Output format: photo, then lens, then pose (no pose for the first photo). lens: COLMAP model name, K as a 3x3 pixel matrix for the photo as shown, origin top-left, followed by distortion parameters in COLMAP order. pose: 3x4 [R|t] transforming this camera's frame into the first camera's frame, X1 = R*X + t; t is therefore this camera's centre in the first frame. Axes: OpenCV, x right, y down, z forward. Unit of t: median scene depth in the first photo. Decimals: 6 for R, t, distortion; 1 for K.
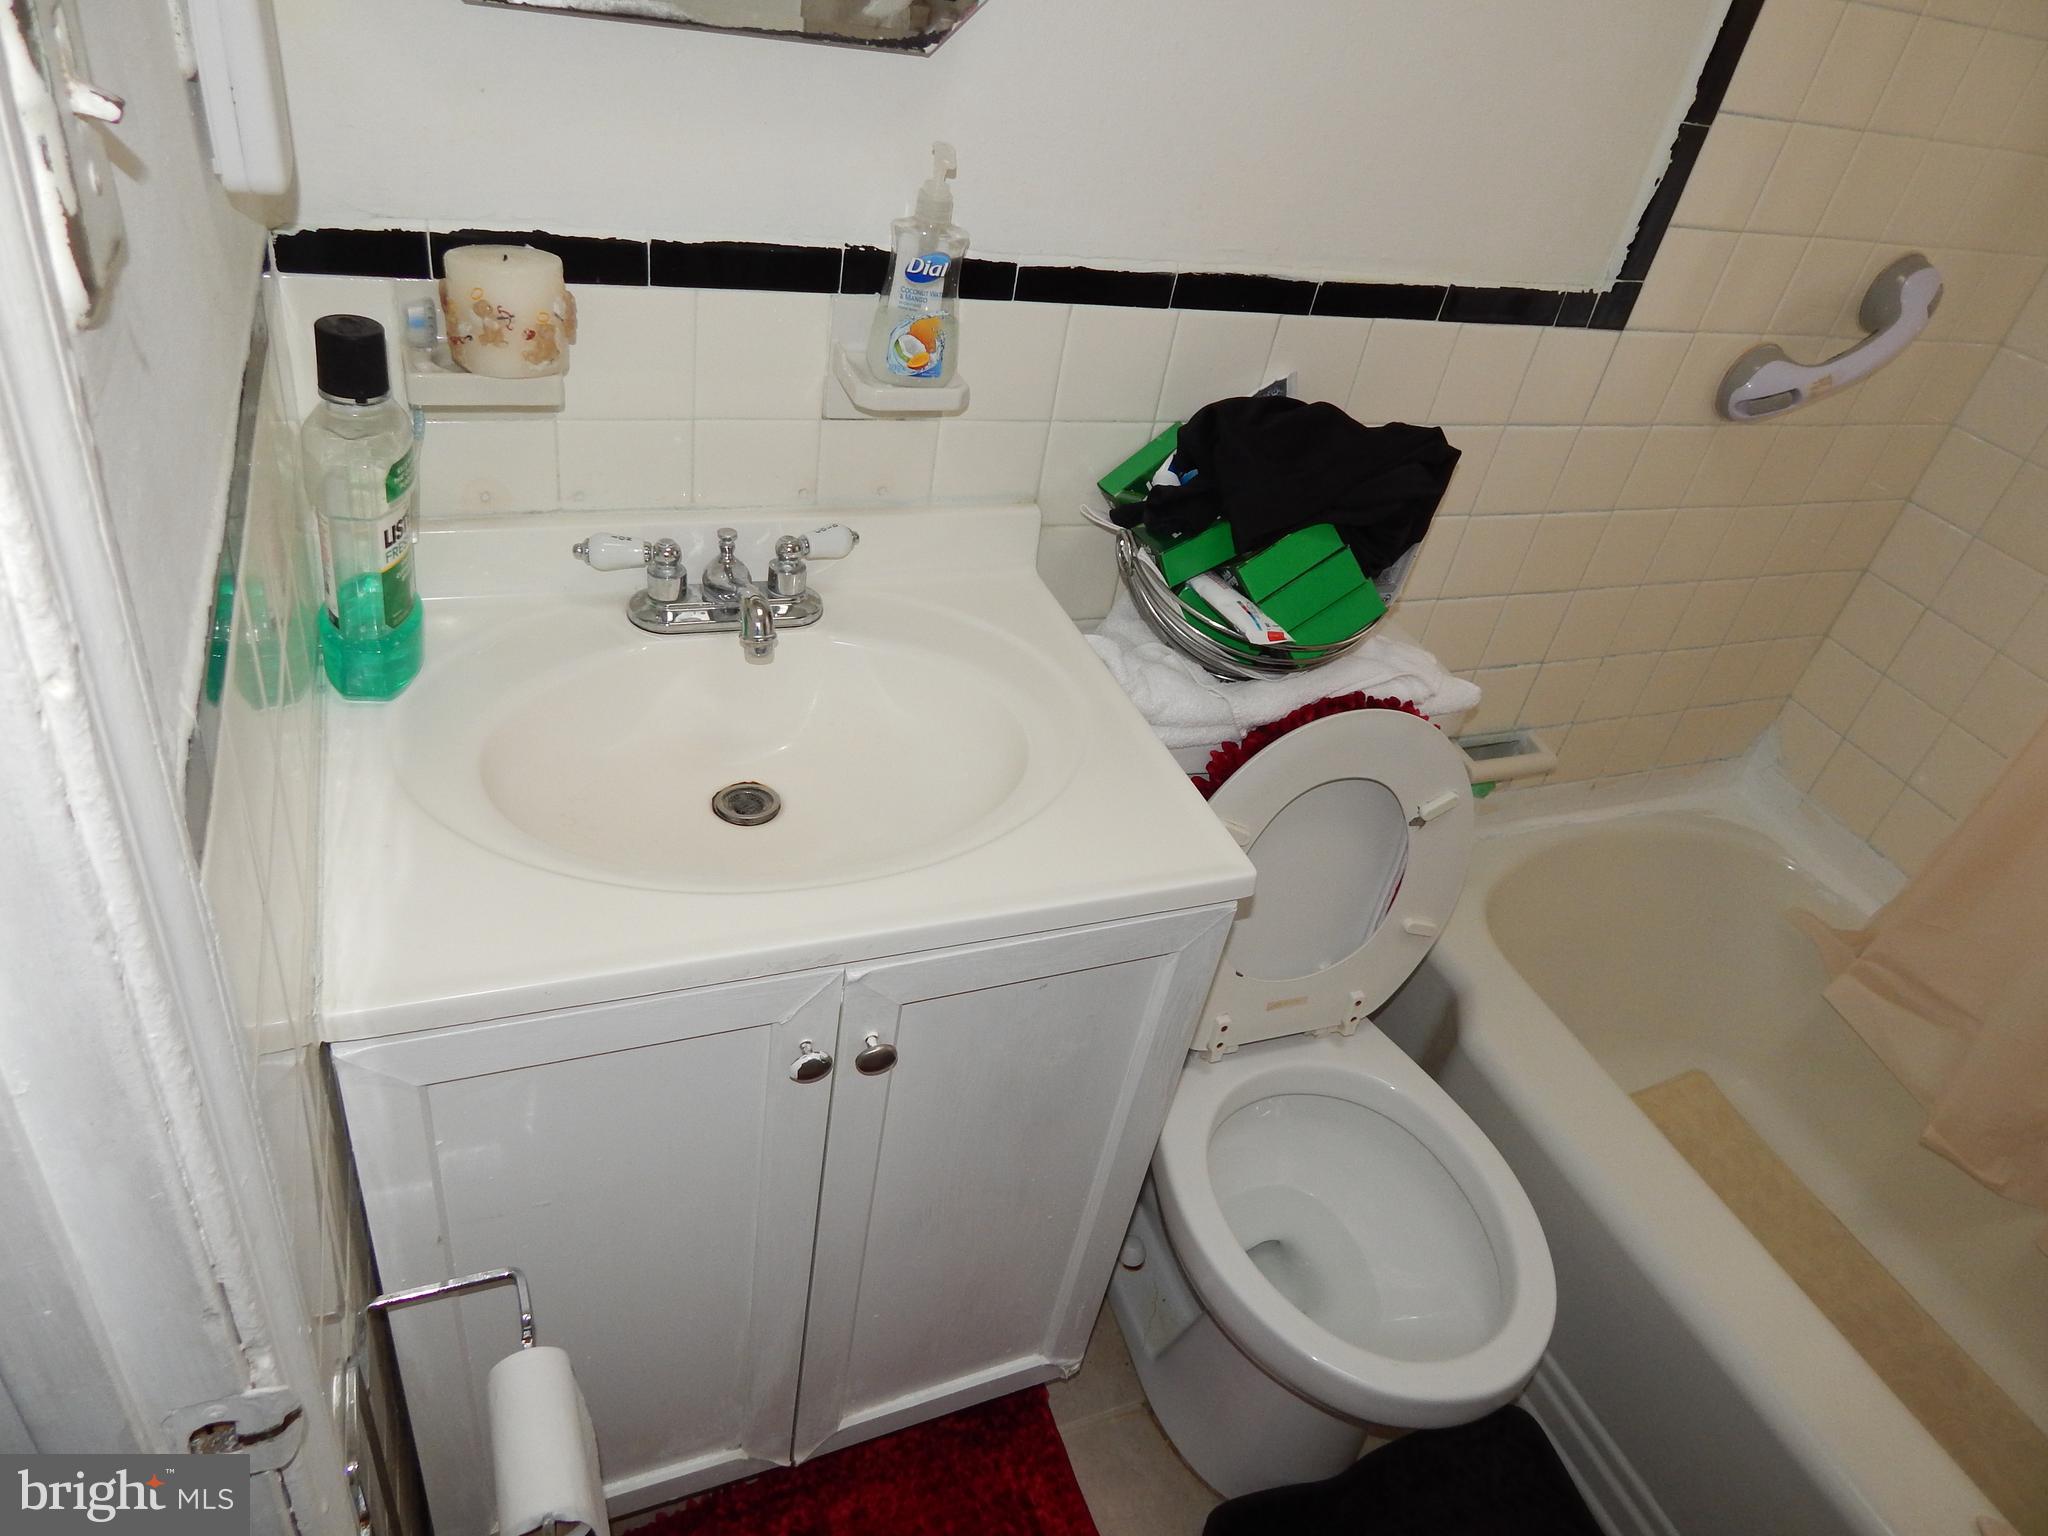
lens RADIAL K [[1384.3, 0, 1024.0], [0, 1384.3, 768.0], [0, 0, 1]] dist [0.016174, -0.006979]
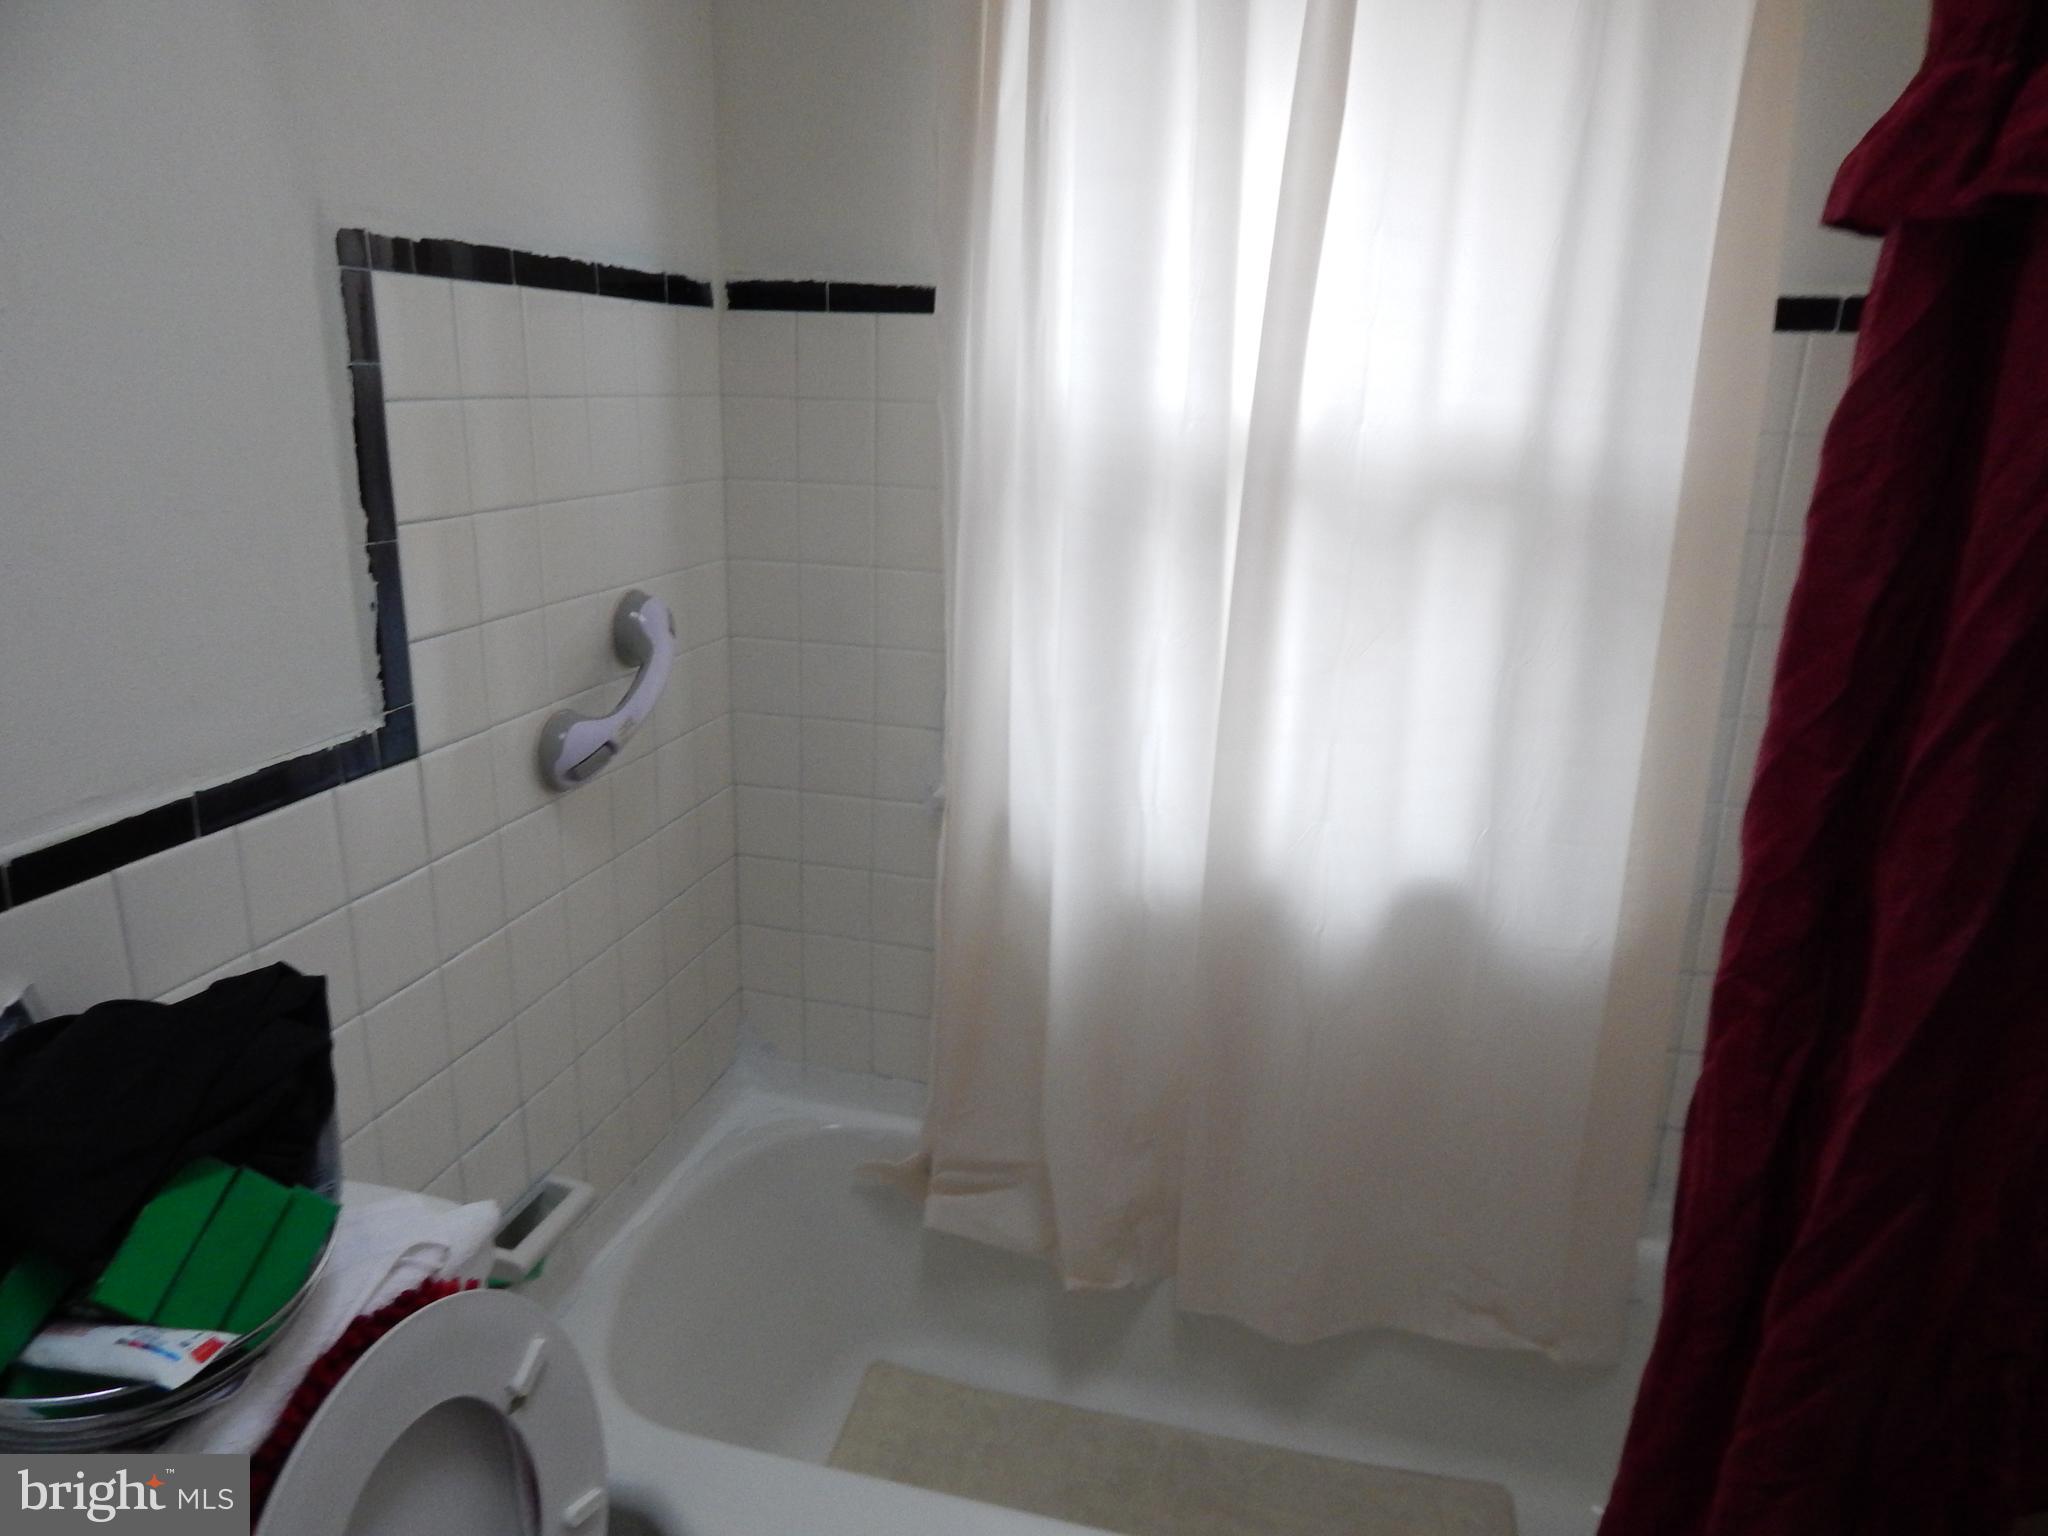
lens RADIAL K [[1350.3, 0, 1019.4], [0, 1350.3, 757.7], [0, 0, 1]] dist [-0.003244, -0.003485]
pose [[0.602748, -0.366330, 0.708871, 0.058033], [0.529492, 0.848232, -0.011874, -0.113343], [-0.596937, 0.382498, 0.705238, 0.184915]]
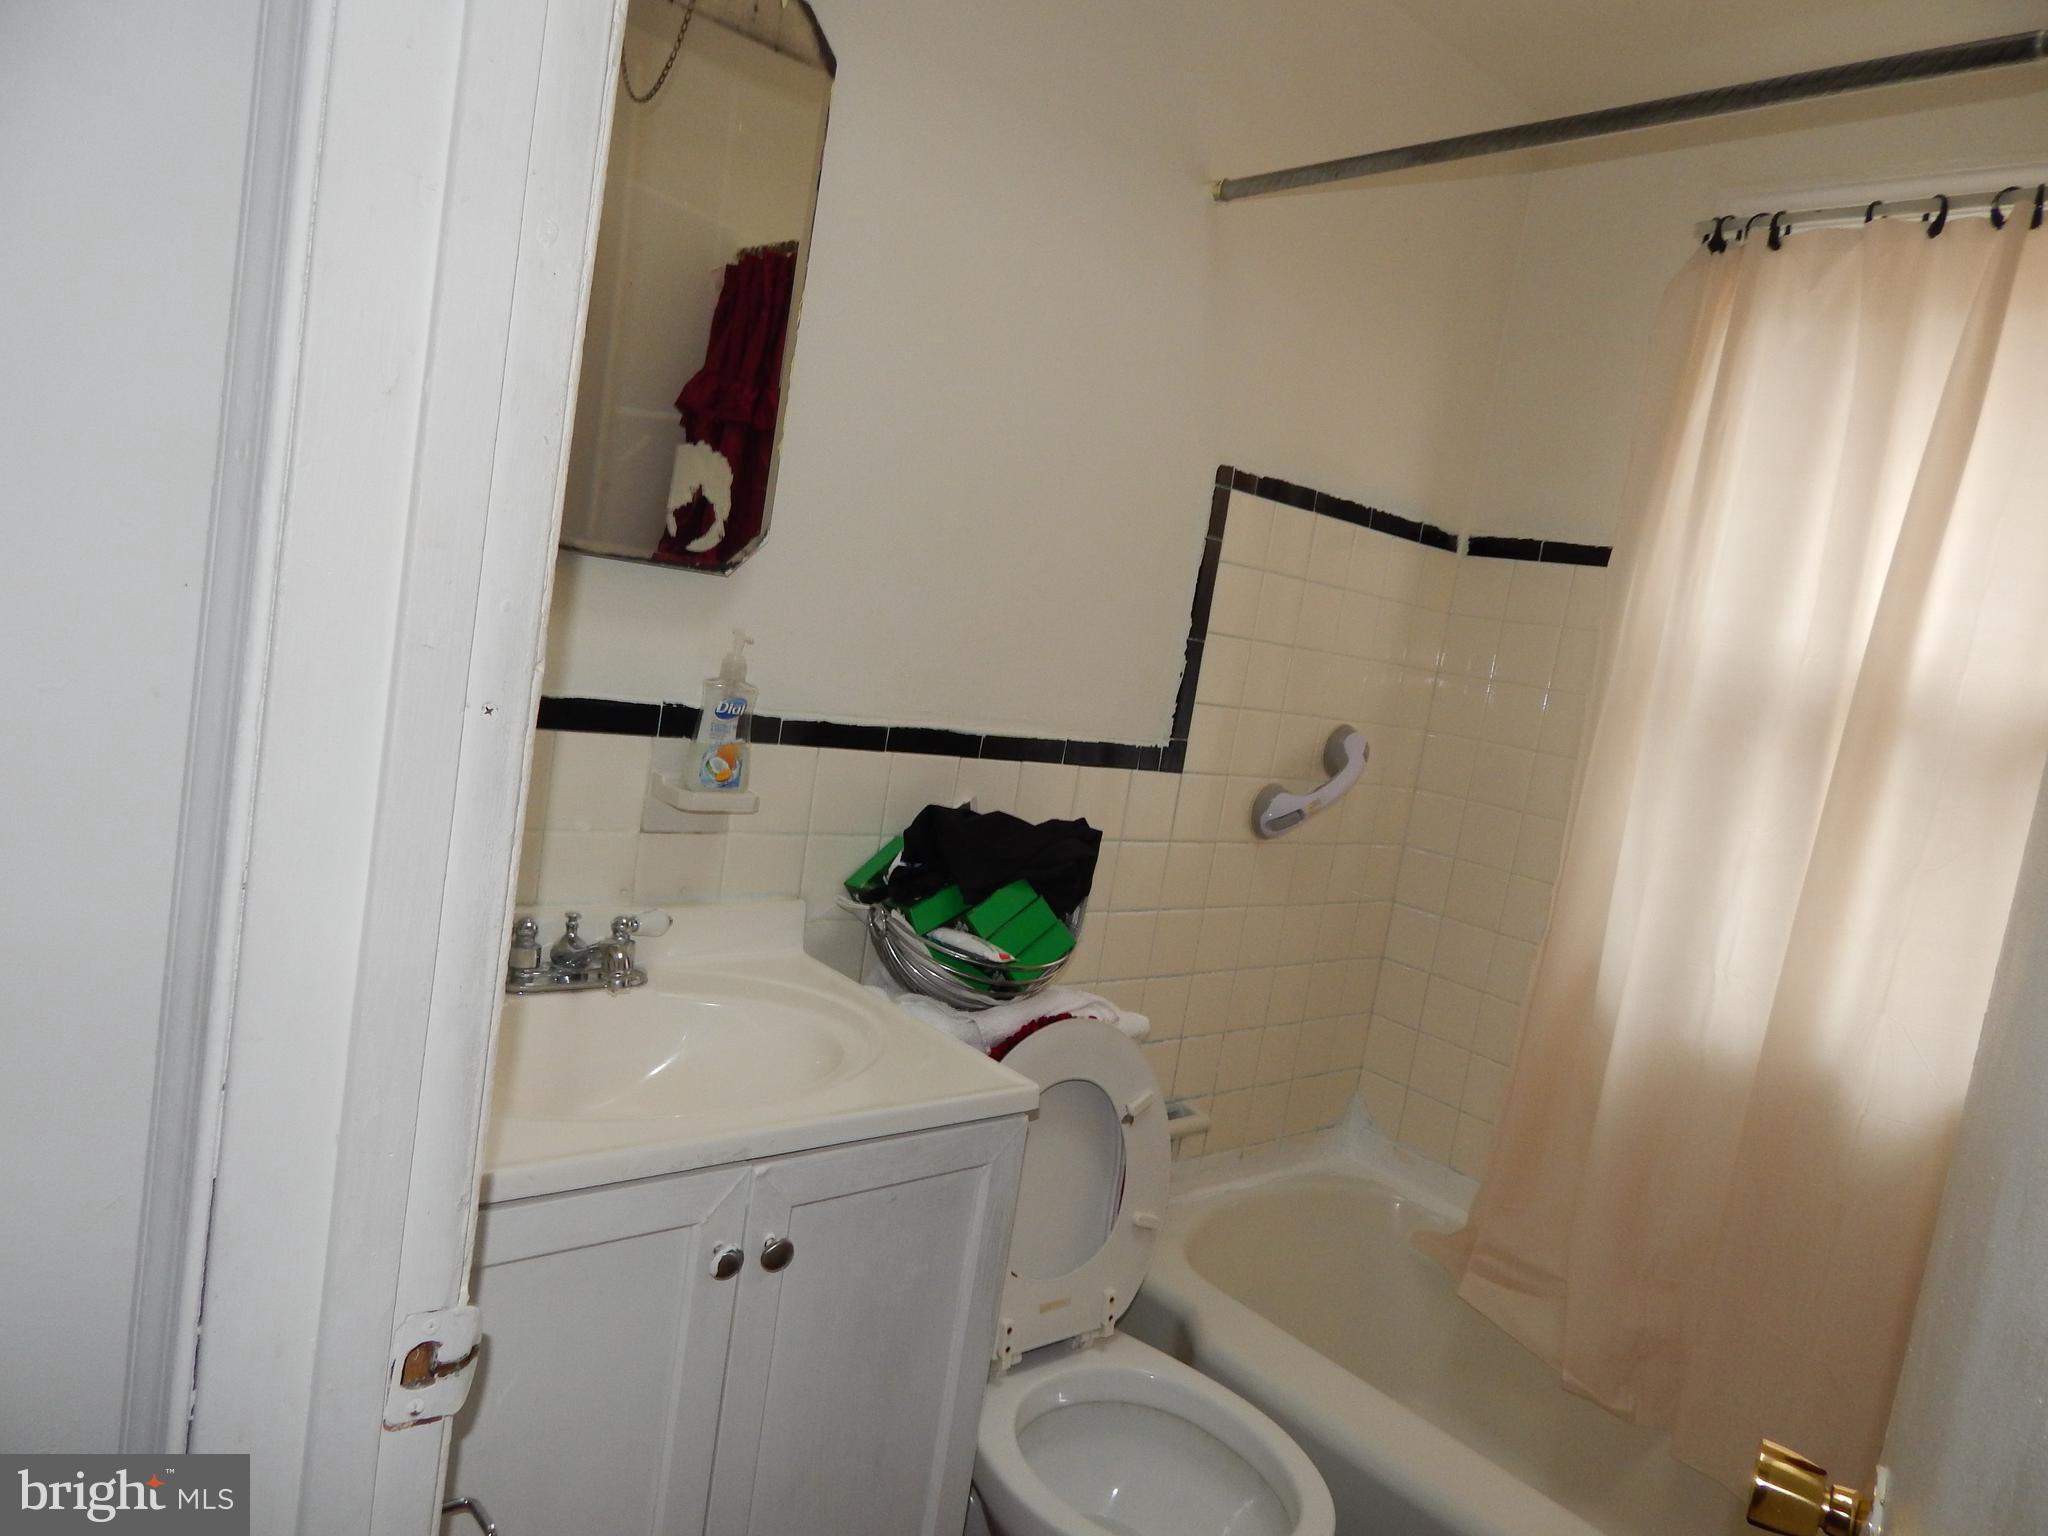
lens RADIAL K [[1384.3, 0, 1023.2], [0, 1384.3, 760.6], [0, 0, 1]] dist [0.018634, -0.005917]
pose [[0.950039, -0.053396, 0.307529, -0.184768], [0.187408, 0.885480, -0.425210, 0.282464], [-0.249606, 0.461599, 0.851248, -0.205894]]
